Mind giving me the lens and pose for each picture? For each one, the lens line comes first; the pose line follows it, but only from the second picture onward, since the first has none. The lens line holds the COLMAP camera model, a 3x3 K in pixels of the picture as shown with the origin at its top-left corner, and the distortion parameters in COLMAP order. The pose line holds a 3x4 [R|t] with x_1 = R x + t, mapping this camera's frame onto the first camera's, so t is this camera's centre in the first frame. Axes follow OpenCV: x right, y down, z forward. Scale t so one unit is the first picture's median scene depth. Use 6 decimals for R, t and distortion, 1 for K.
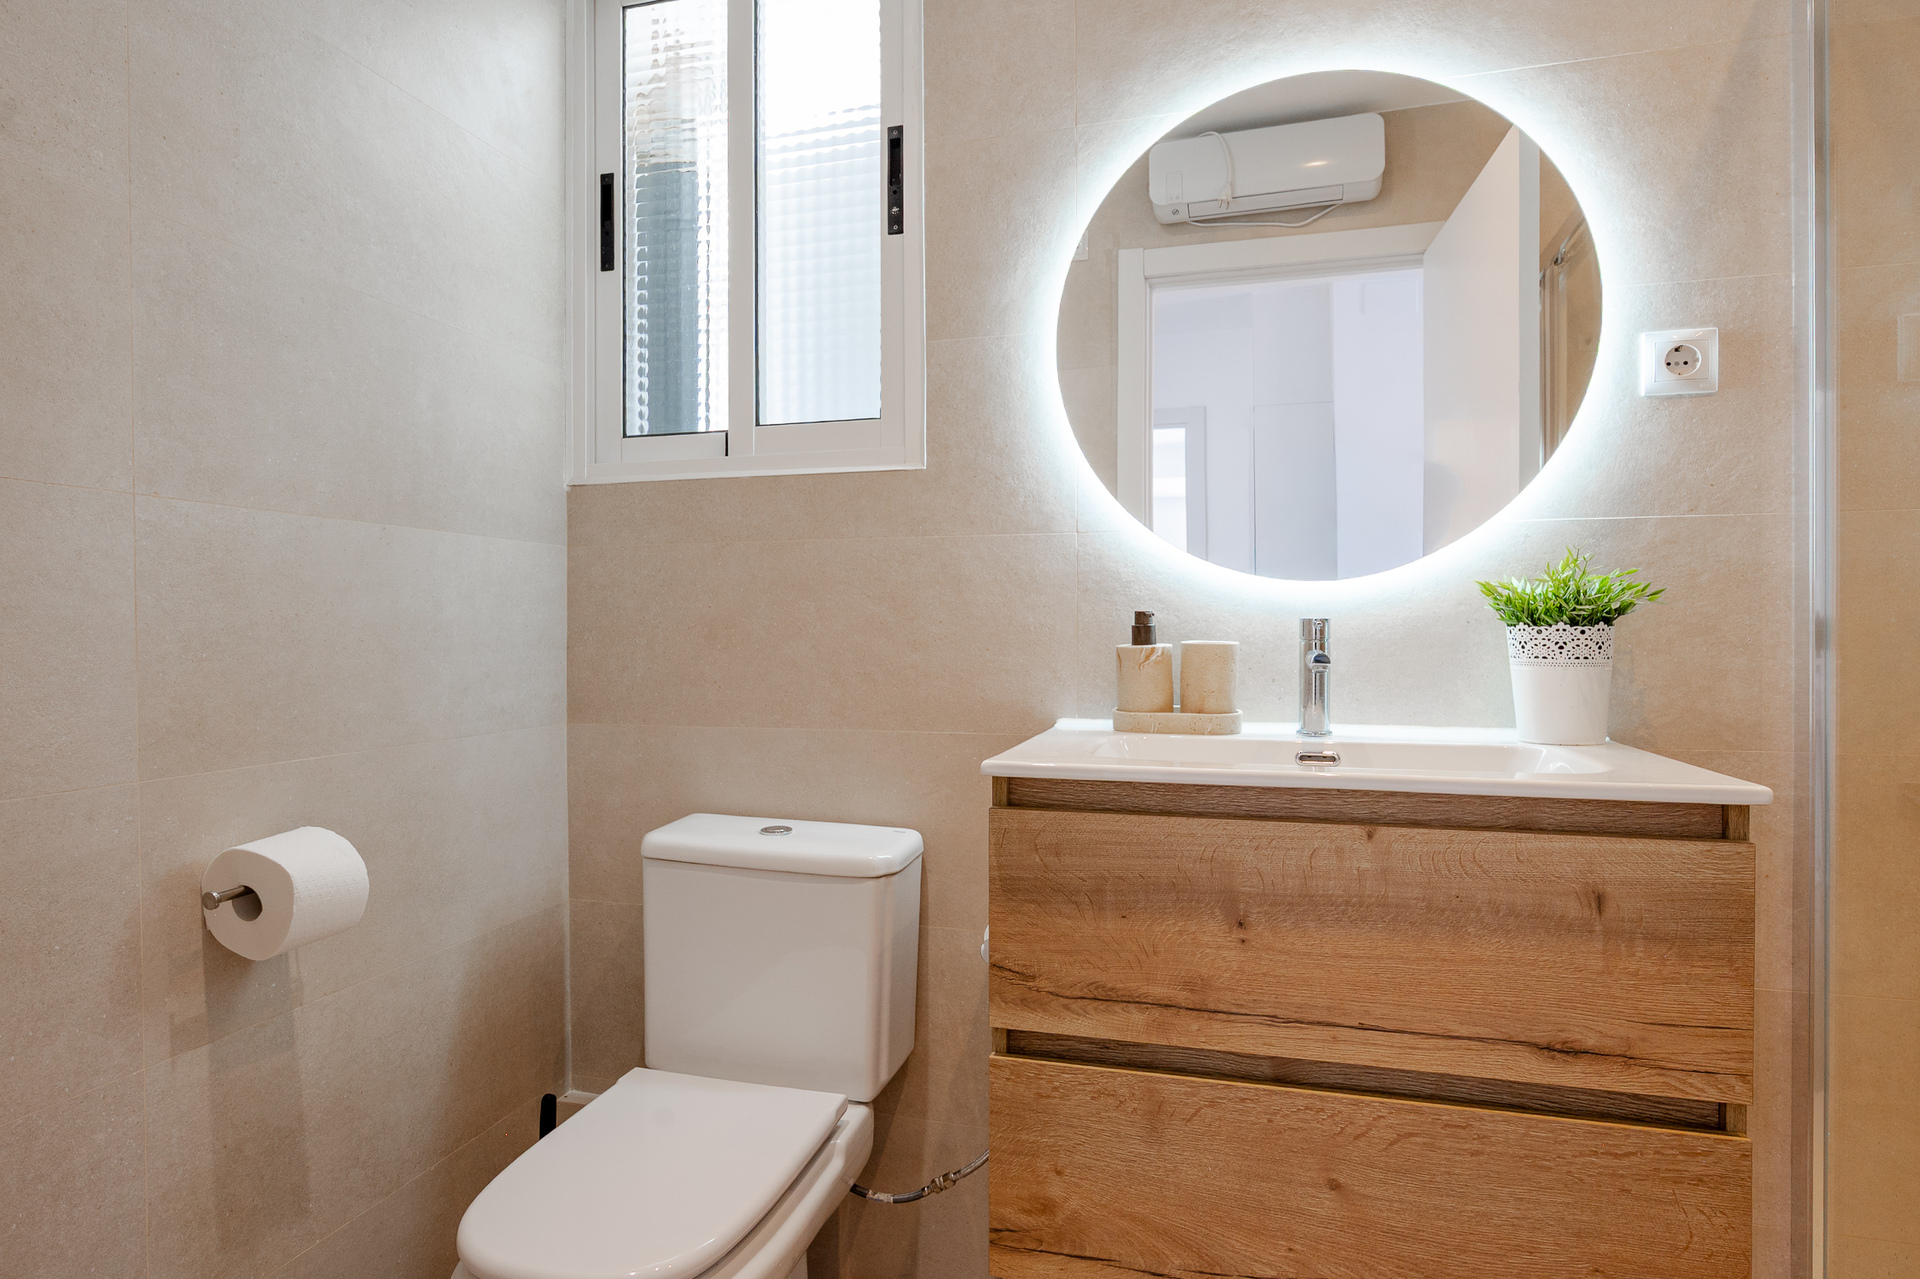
lens RADIAL K [[1023.9, 0, 960.0], [0, 1023.9, 639.5], [0, 0, 1]] dist [-0.001253, -0.001397]
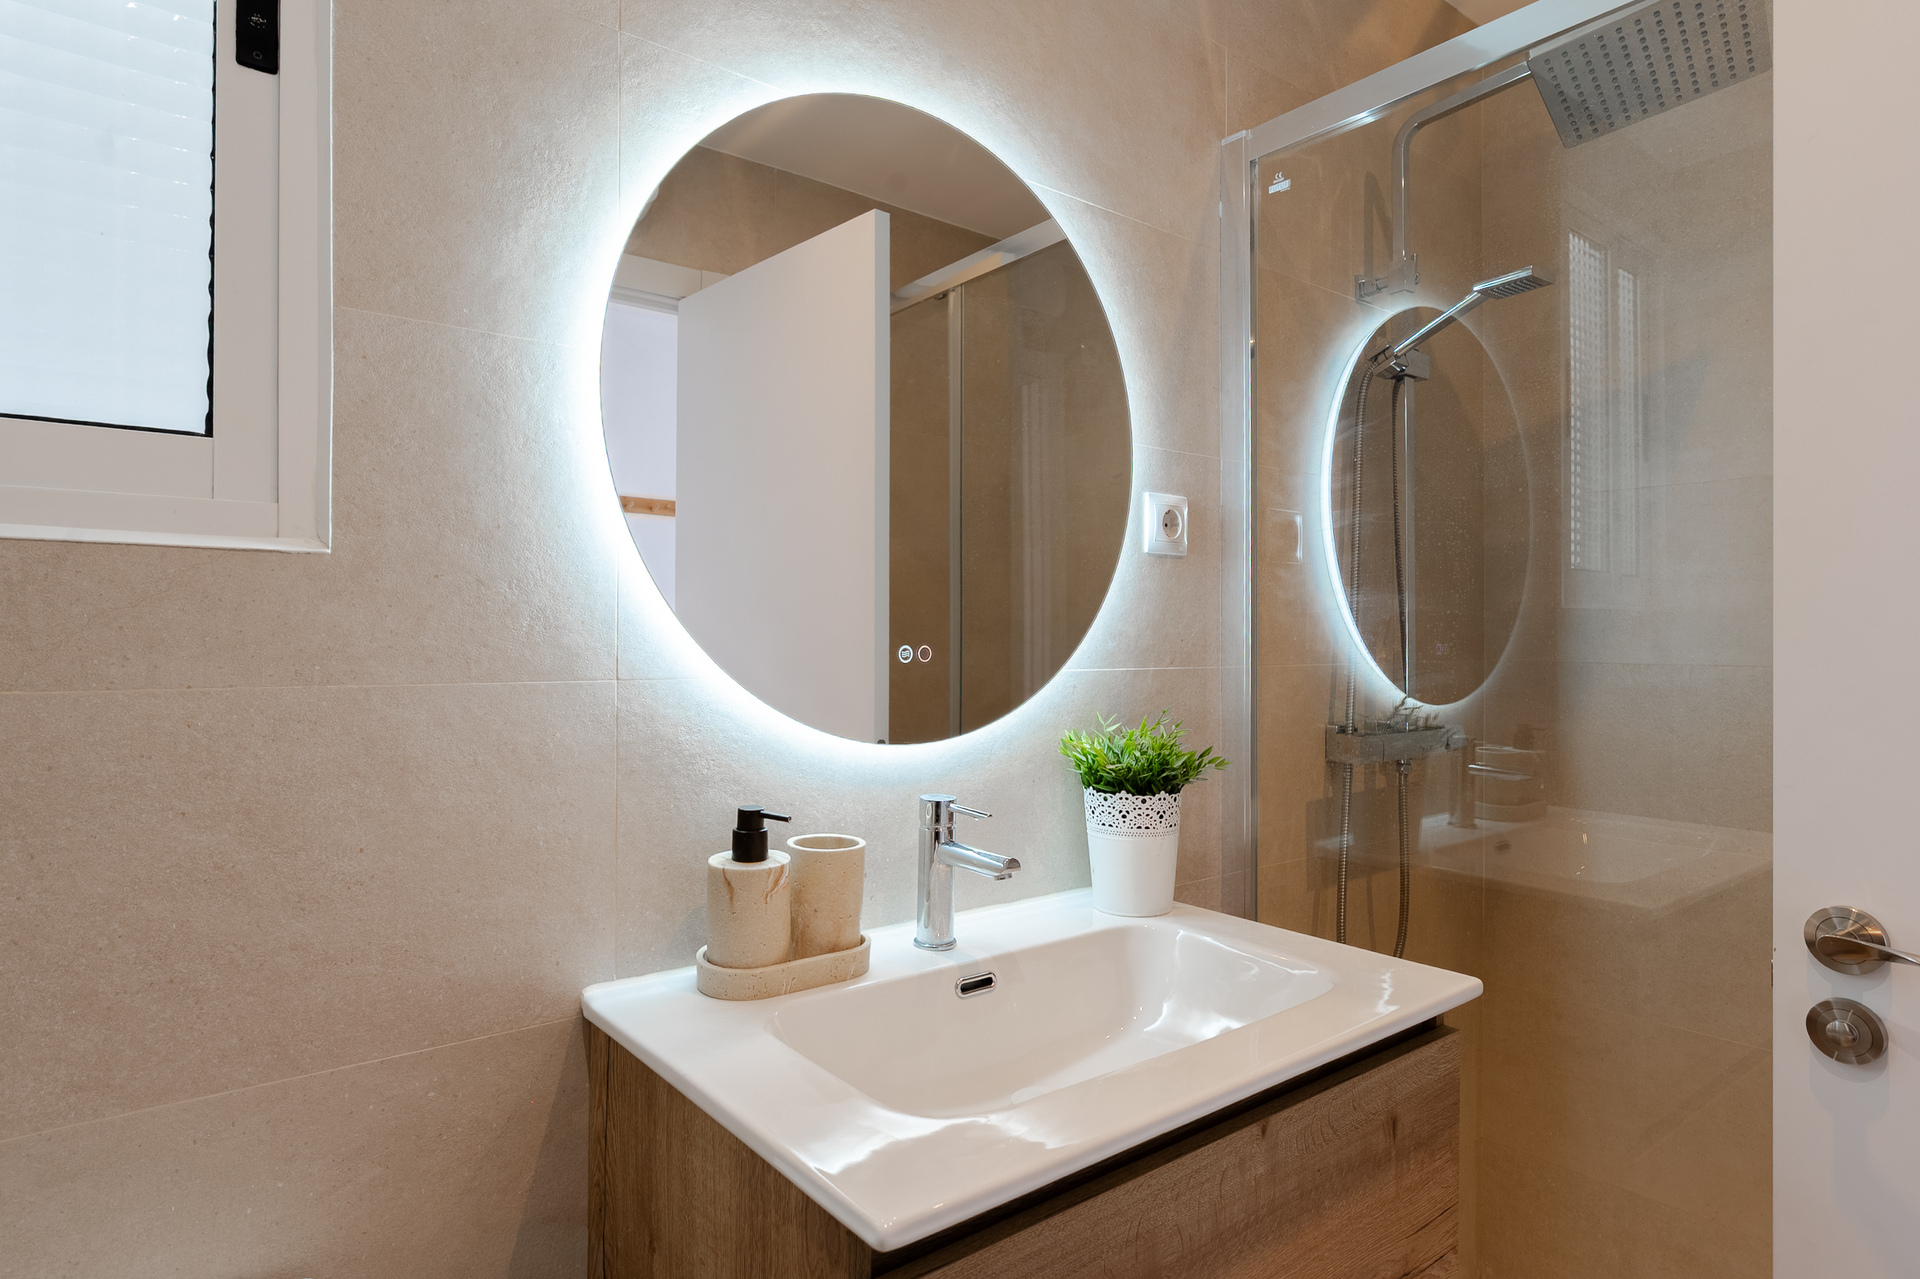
lens RADIAL K [[1054.4, 0, 960.0], [0, 1054.4, 639.5], [0, 0, 1]] dist [-0.002451, -0.000603]
pose [[0.606714, 0.010177, 0.794855, -0.301373], [-0.002073, 0.999935, -0.011221, -0.137386], [-0.794917, 0.005161, 0.606696, 0.500764]]
